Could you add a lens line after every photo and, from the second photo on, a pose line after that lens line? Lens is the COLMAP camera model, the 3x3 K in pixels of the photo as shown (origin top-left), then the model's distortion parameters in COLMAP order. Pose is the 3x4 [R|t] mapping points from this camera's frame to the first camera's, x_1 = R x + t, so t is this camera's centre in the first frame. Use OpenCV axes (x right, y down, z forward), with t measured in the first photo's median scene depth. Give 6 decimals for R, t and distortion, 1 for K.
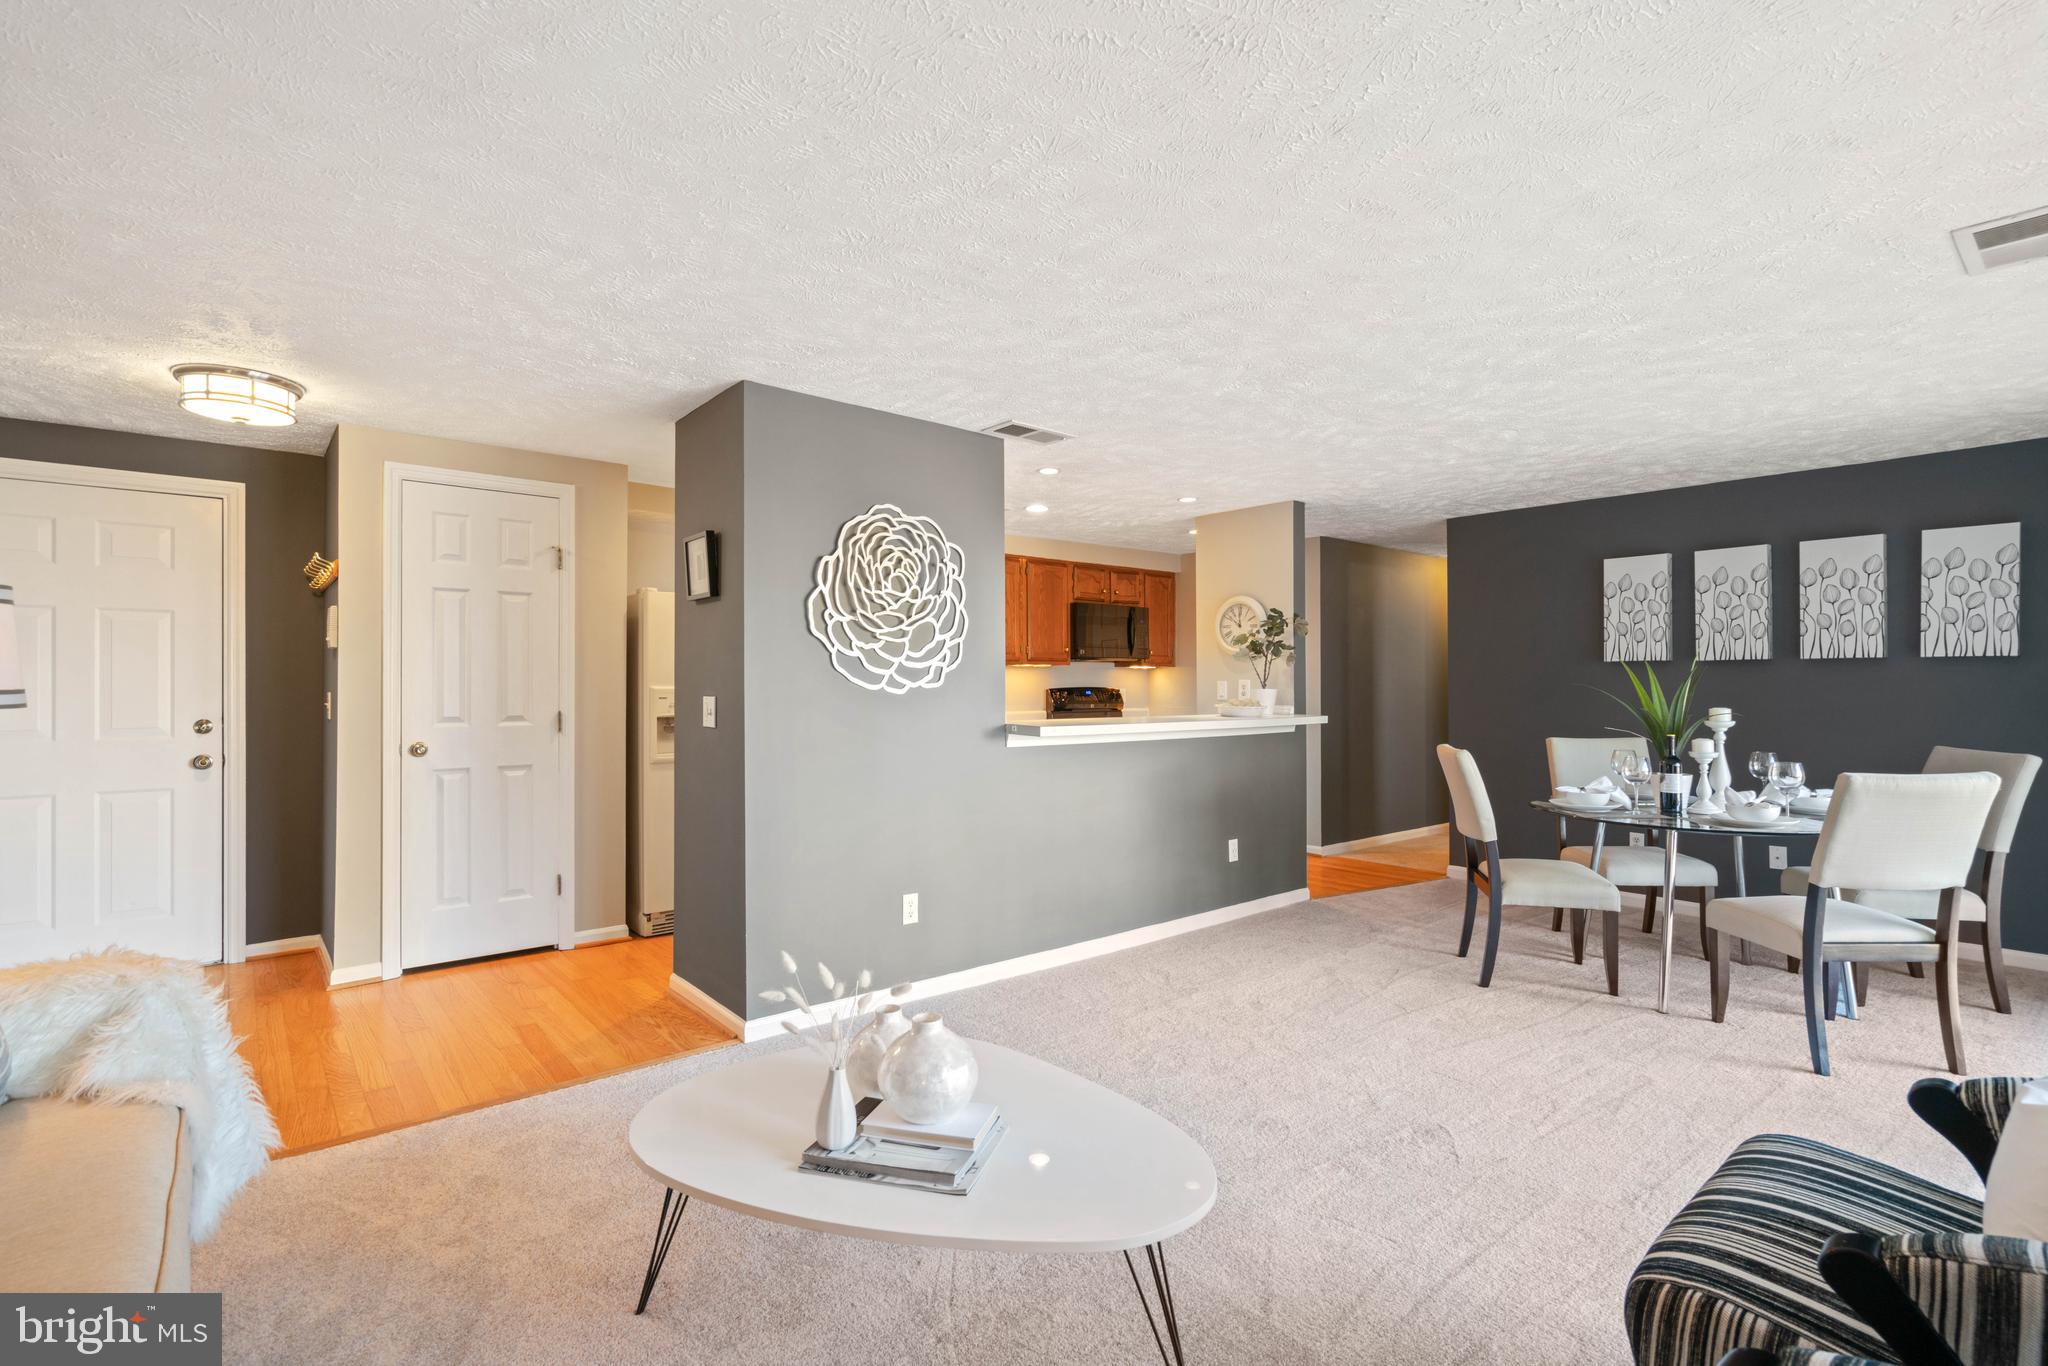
lens RADIAL K [[939.1, 0, 1018.9], [0, 939.1, 675.1], [0, 0, 1]] dist [-0.011142, 0.003873]
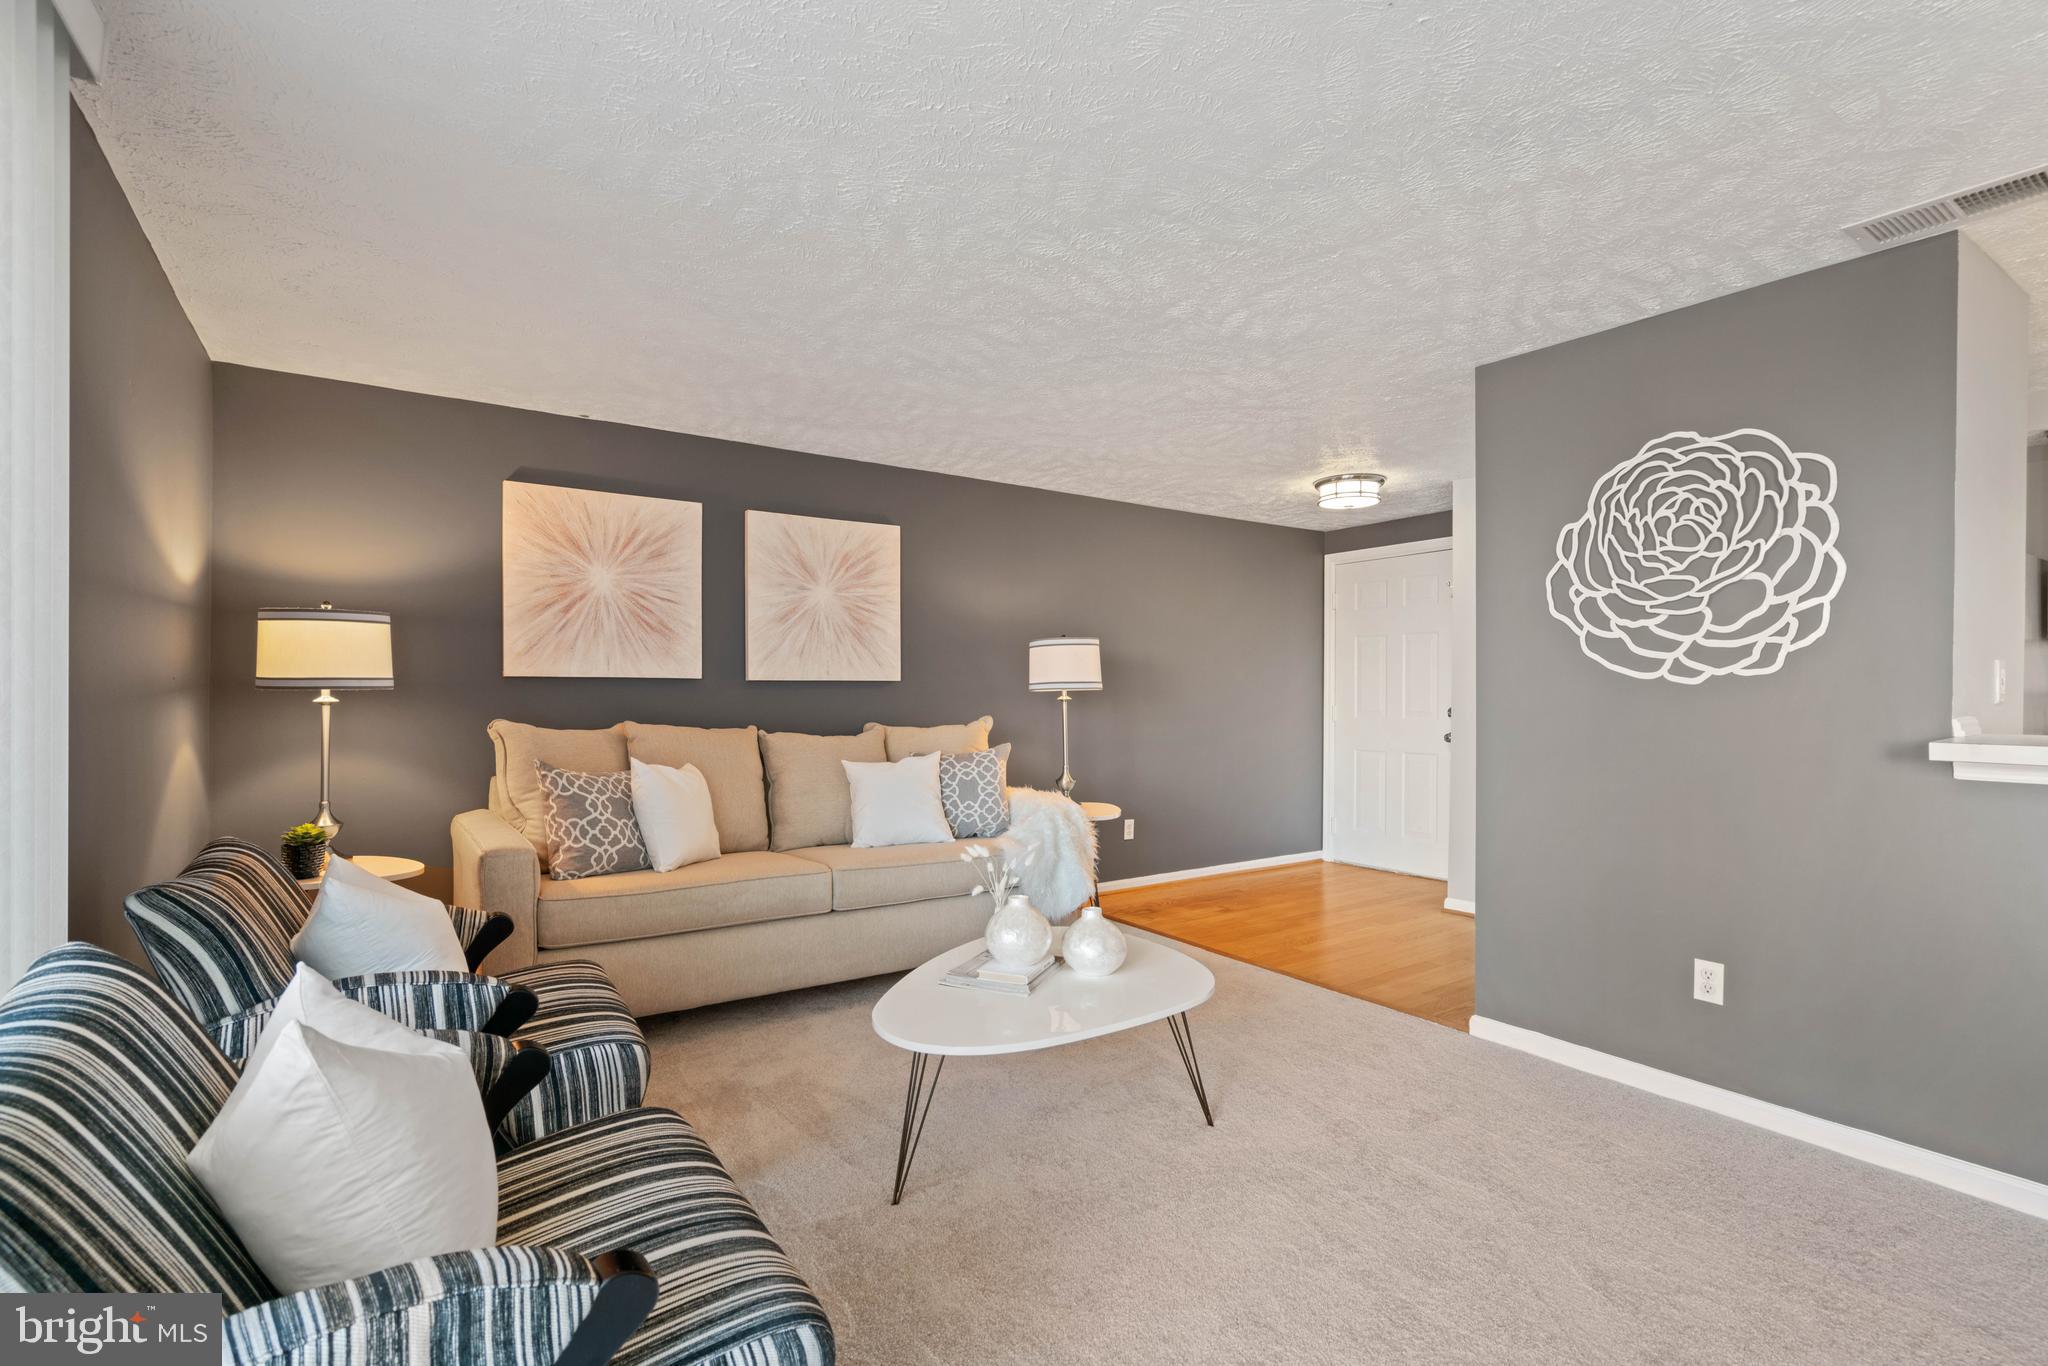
lens RADIAL K [[939.1, 0, 1024.2], [0, 939.1, 695.6], [0, 0, 1]] dist [-0.011142, 0.003873]
pose [[-0.082695, 0.005041, -0.996562, 0.656612], [0.008600, 0.999954, 0.004344, 0.021466], [0.996538, -0.008211, -0.082735, 0.546081]]
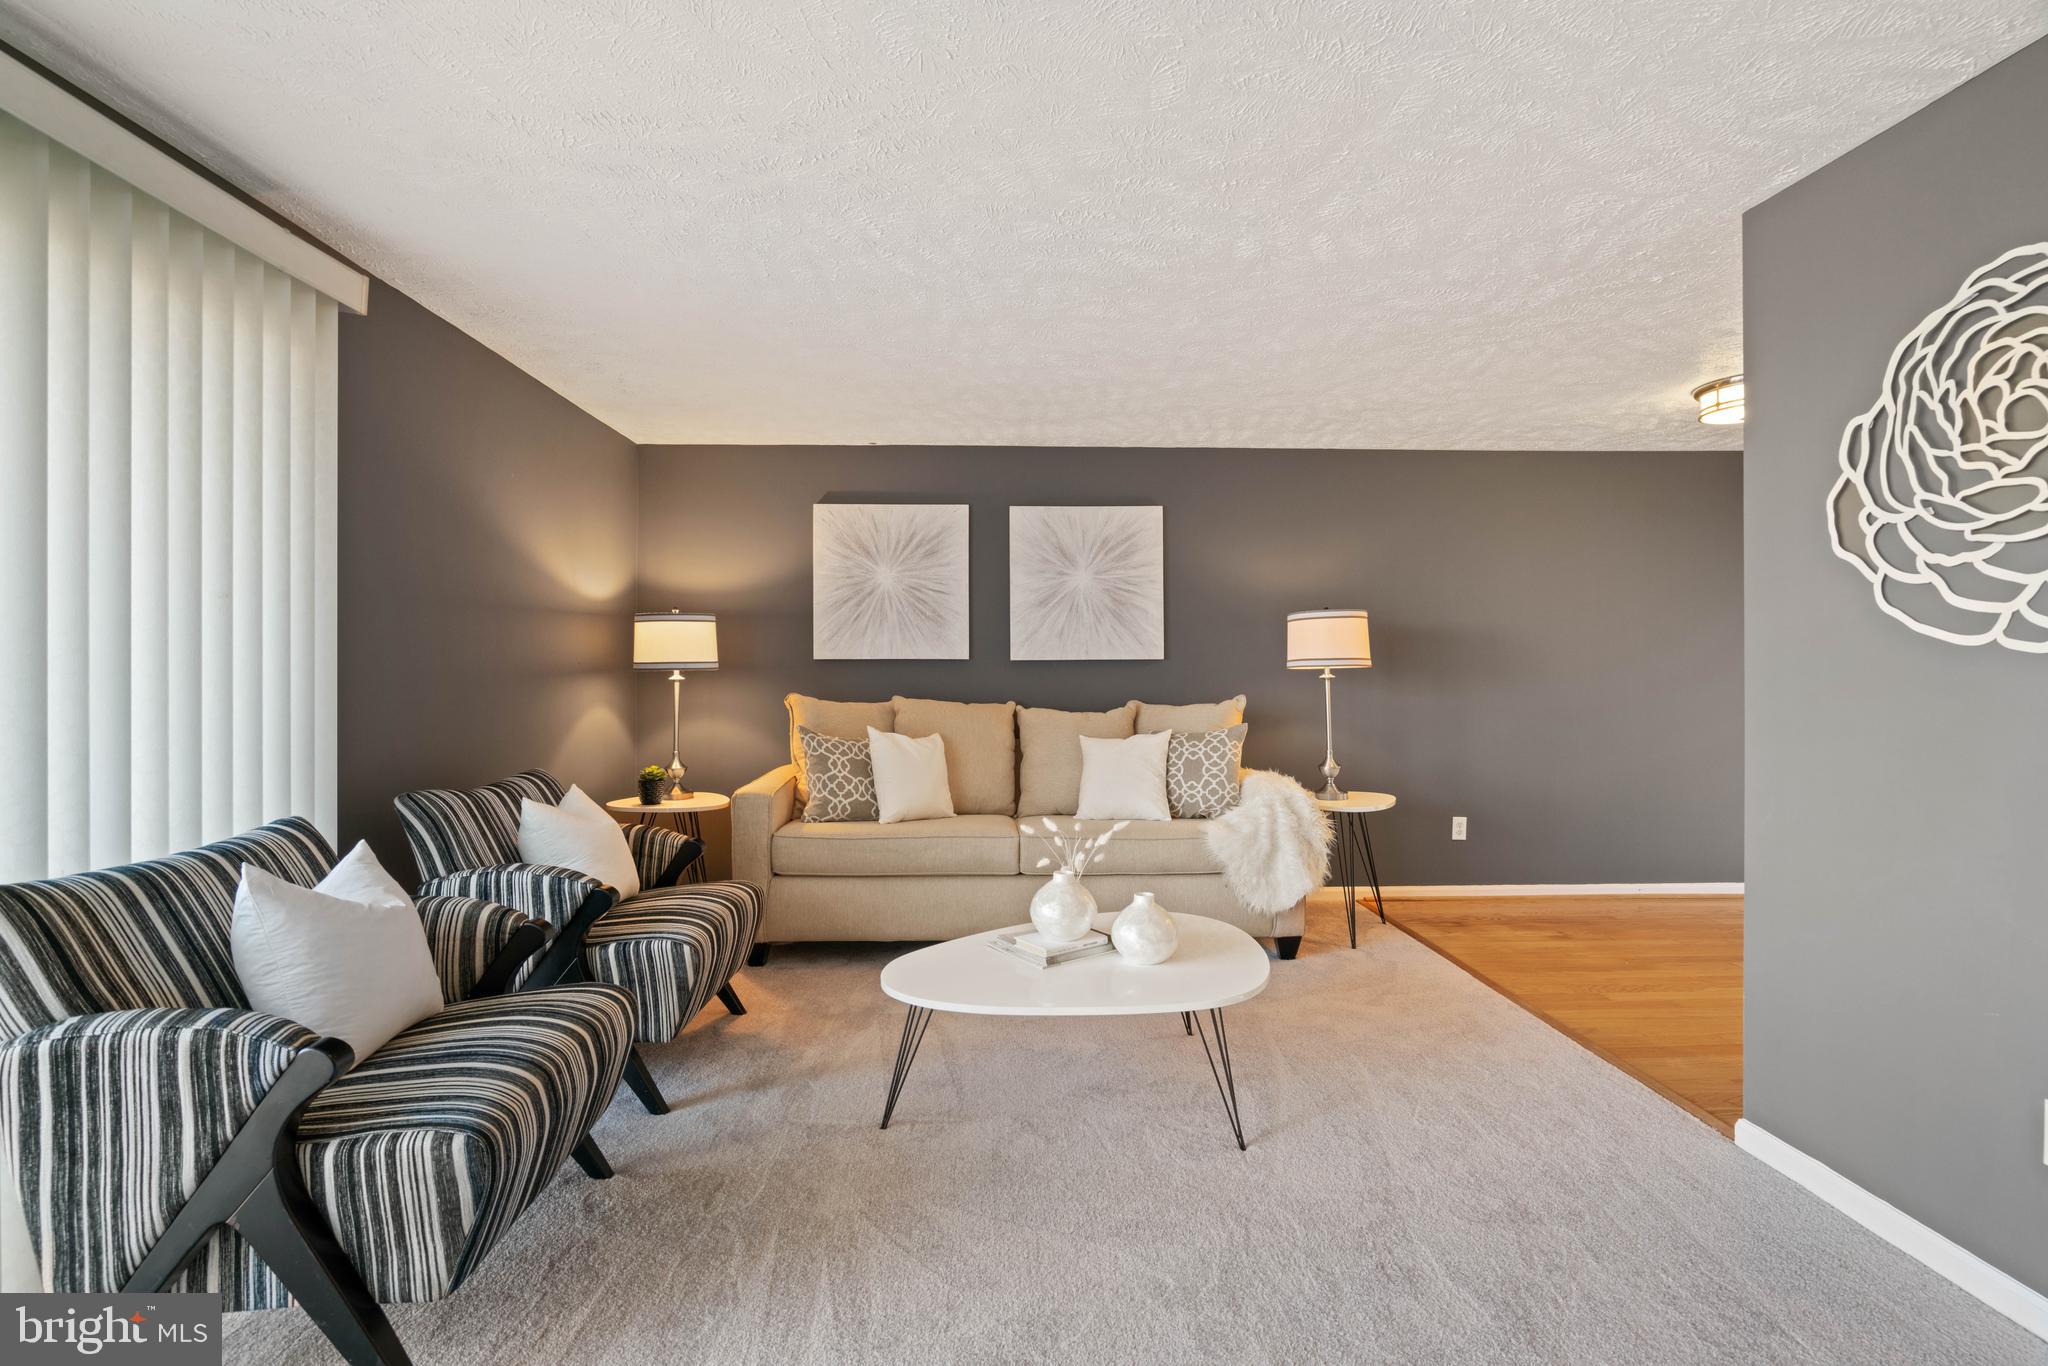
lens RADIAL K [[939.1, 0, 1019.5], [0, 939.1, 673.5], [0, 0, 1]] dist [-0.011142, 0.003873]
pose [[-0.610935, 0.005200, -0.791664, 0.539136], [0.011682, 0.999929, -0.002448, 0.025709], [0.791595, -0.010743, -0.610952, 0.896780]]
